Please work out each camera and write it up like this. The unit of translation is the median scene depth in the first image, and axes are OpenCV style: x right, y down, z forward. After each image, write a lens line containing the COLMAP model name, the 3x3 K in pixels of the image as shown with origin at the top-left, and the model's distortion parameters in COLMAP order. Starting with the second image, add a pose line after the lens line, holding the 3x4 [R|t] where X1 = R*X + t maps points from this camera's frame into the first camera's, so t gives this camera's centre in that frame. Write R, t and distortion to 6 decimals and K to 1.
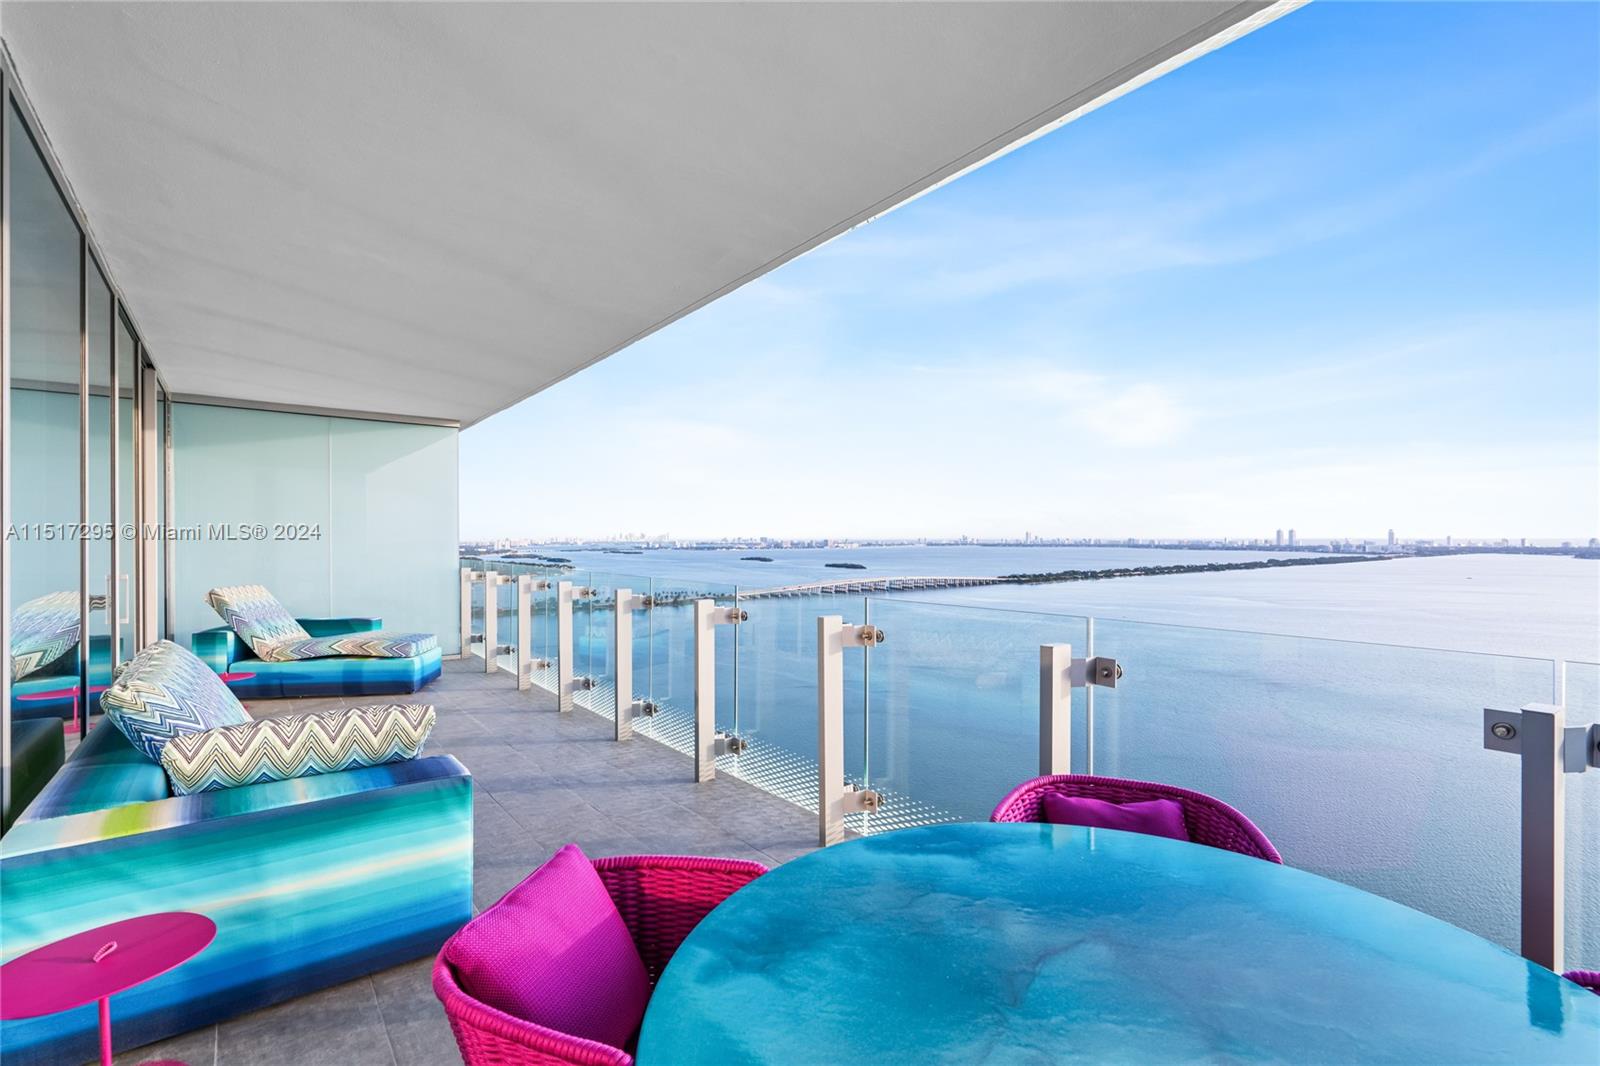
lens RADIAL K [[728.8, 0, 796.9], [0, 728.8, 528.7], [0, 0, 1]] dist [-0.011016, 0.002759]
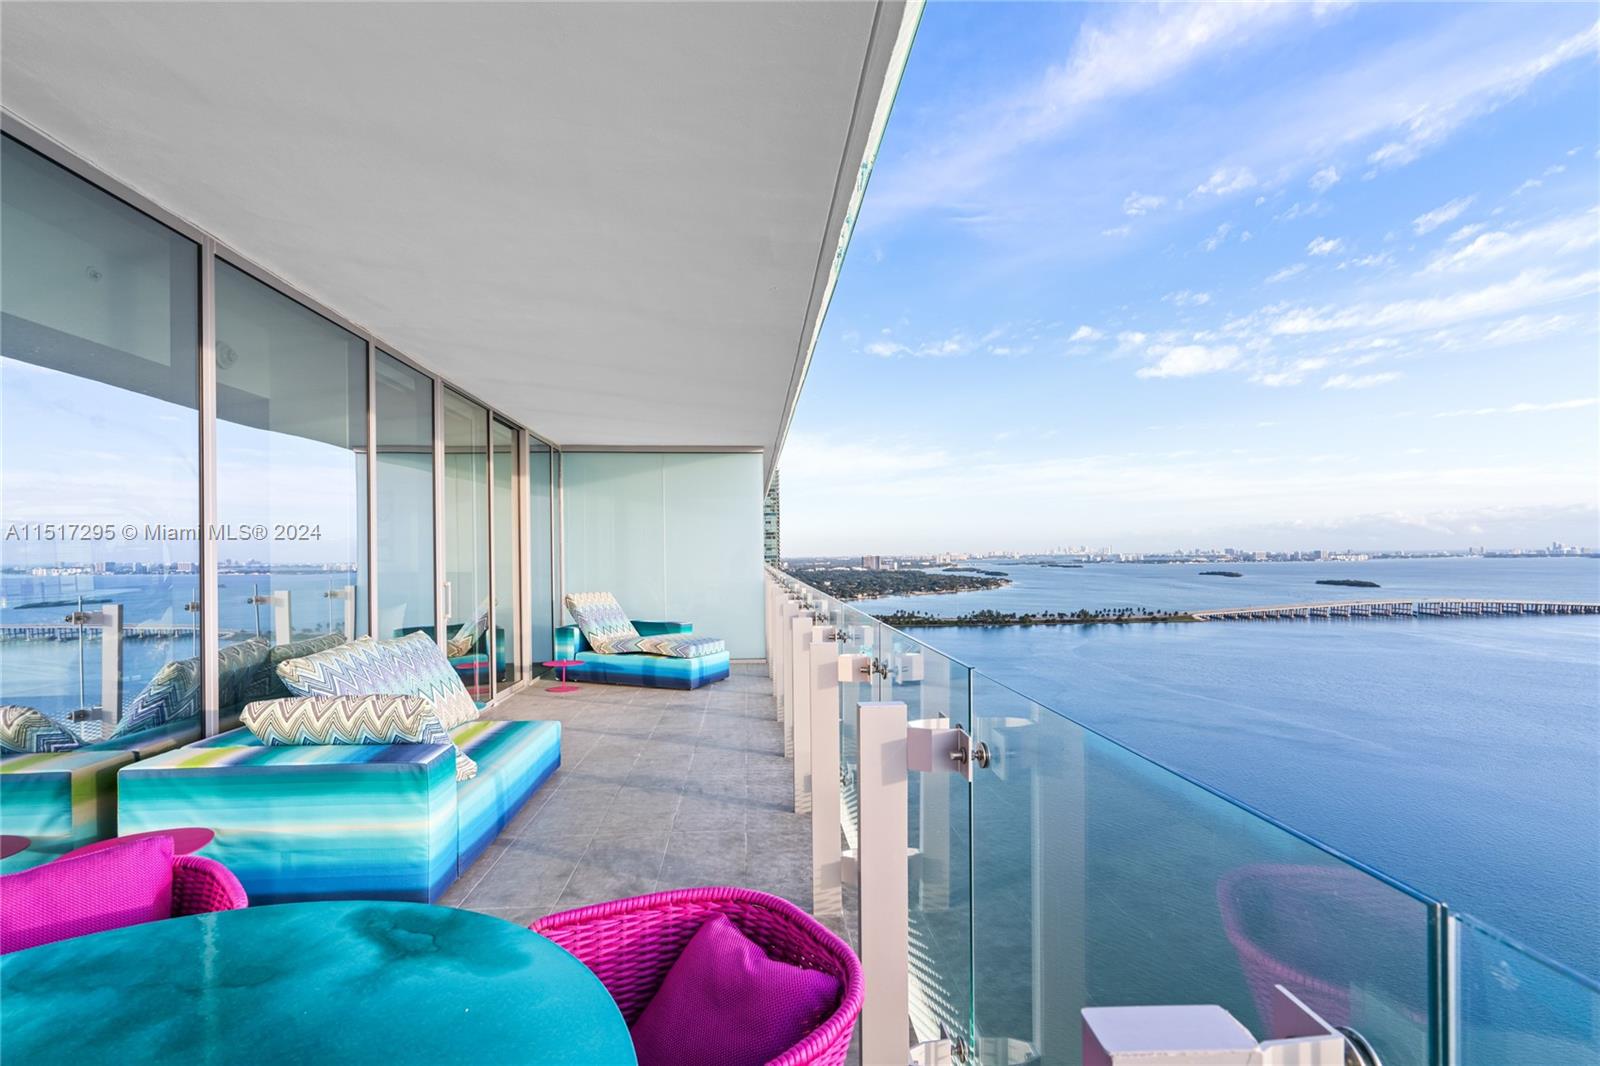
lens RADIAL K [[728.8, 0, 793.2], [0, 728.8, 545.6], [0, 0, 1]] dist [-0.011016, 0.002759]
pose [[0.831403, -0.014283, -0.555486, 0.222212], [0.016848, 0.999858, -0.000493, 0.003357], [0.555414, -0.008950, 0.831526, 0.128633]]
